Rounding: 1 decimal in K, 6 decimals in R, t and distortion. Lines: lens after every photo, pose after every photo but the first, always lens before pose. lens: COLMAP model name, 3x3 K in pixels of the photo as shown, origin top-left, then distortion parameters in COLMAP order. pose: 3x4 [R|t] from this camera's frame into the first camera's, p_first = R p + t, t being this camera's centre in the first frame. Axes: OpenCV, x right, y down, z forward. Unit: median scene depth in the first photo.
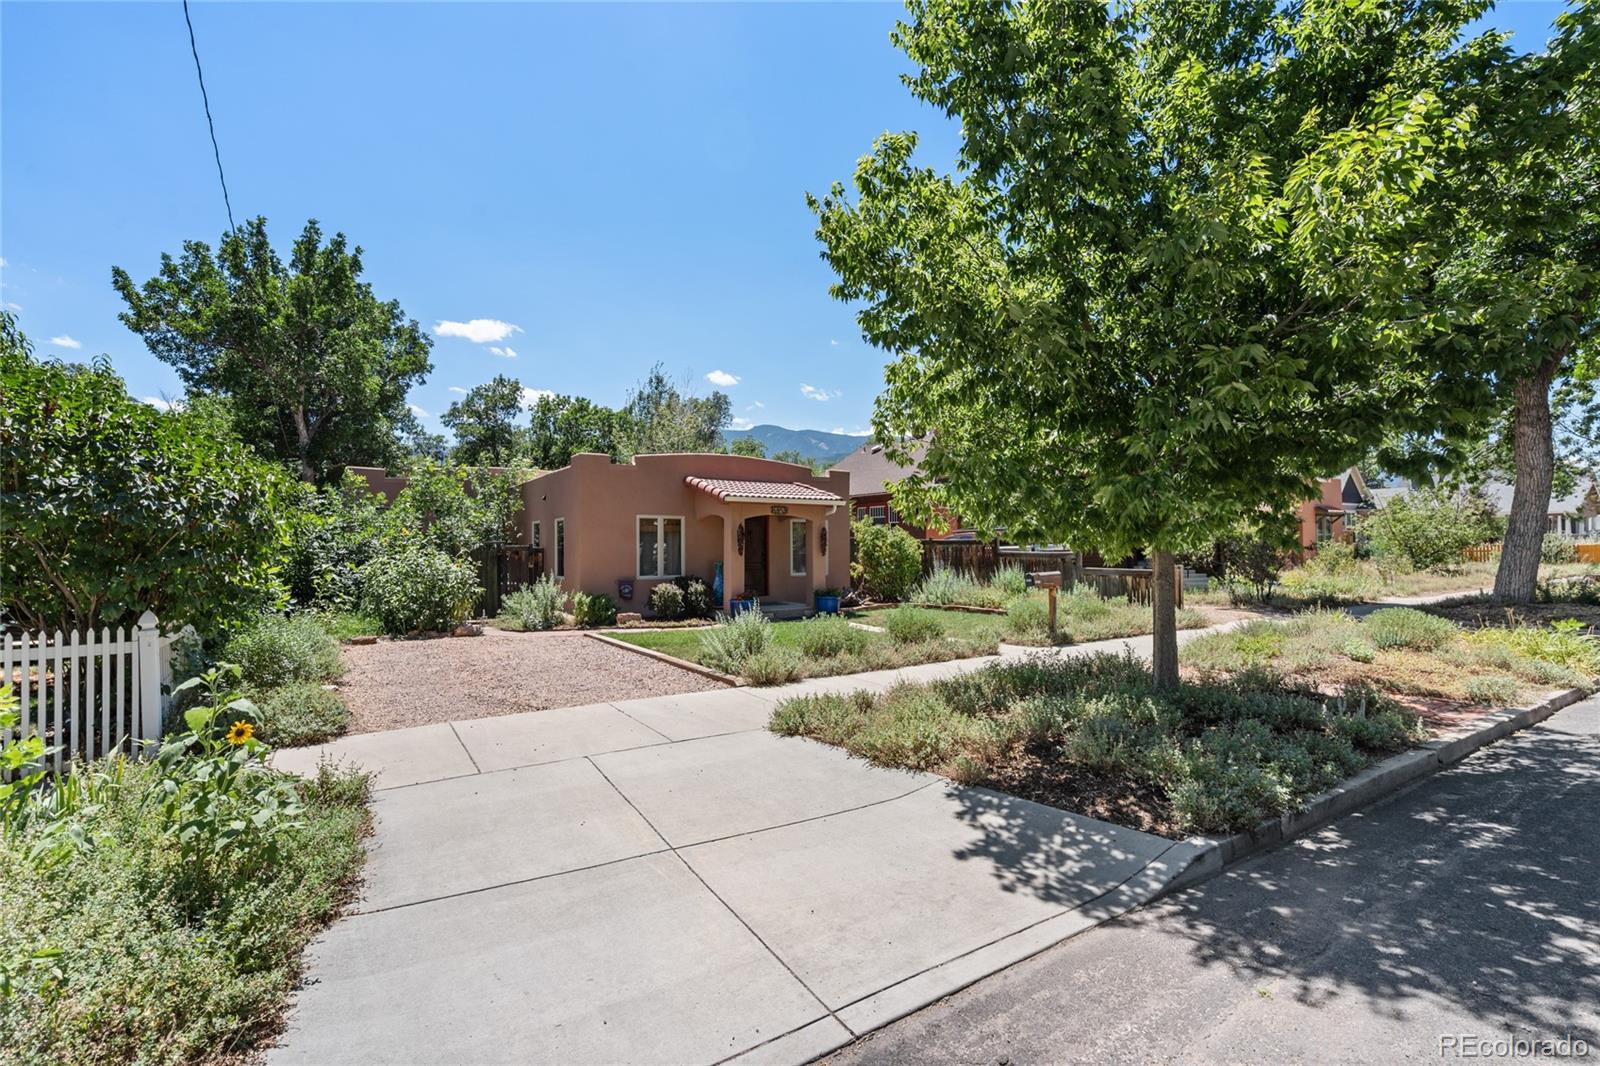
lens RADIAL K [[725.6, 0, 797.1], [0, 725.6, 540.5], [0, 0, 1]] dist [-0.003807, 0.001176]
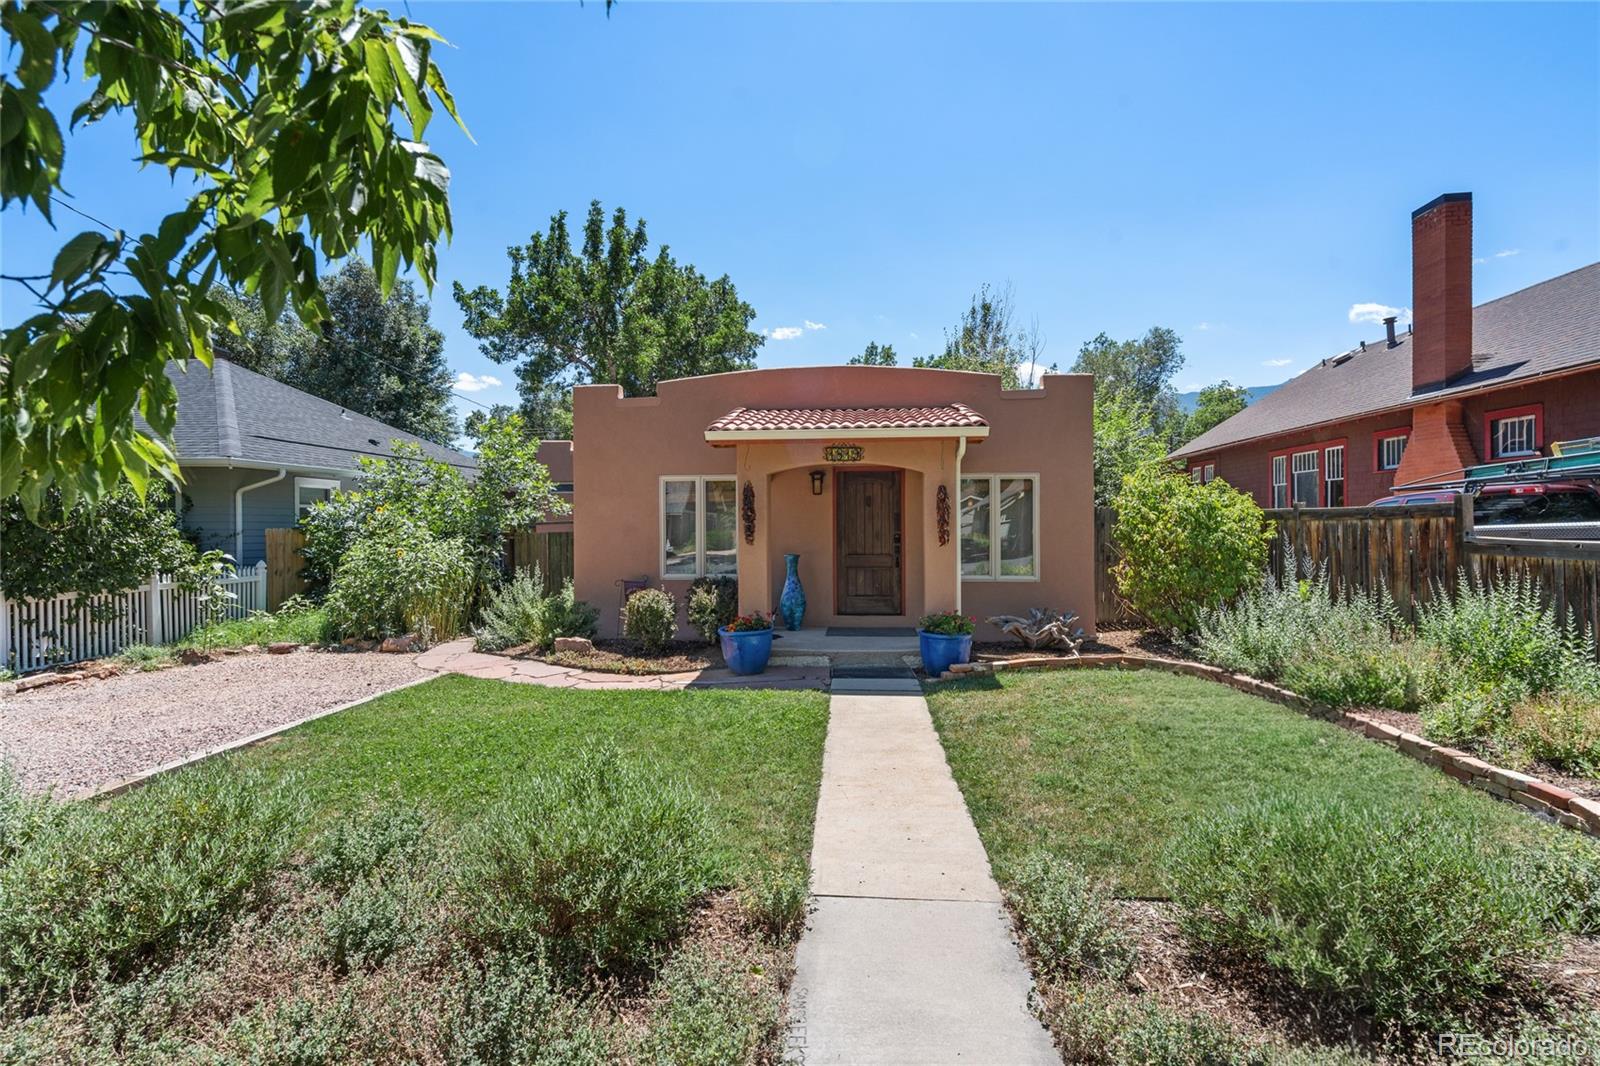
lens RADIAL K [[725.6, 0, 801.7], [0, 725.6, 531.7], [0, 0, 1]] dist [-0.003807, 0.001176]
pose [[0.788263, 0.000595, -0.615339, 0.171156], [0.008104, 0.999903, 0.011349, 0.004169], [0.615286, -0.013933, 0.788181, 0.382726]]
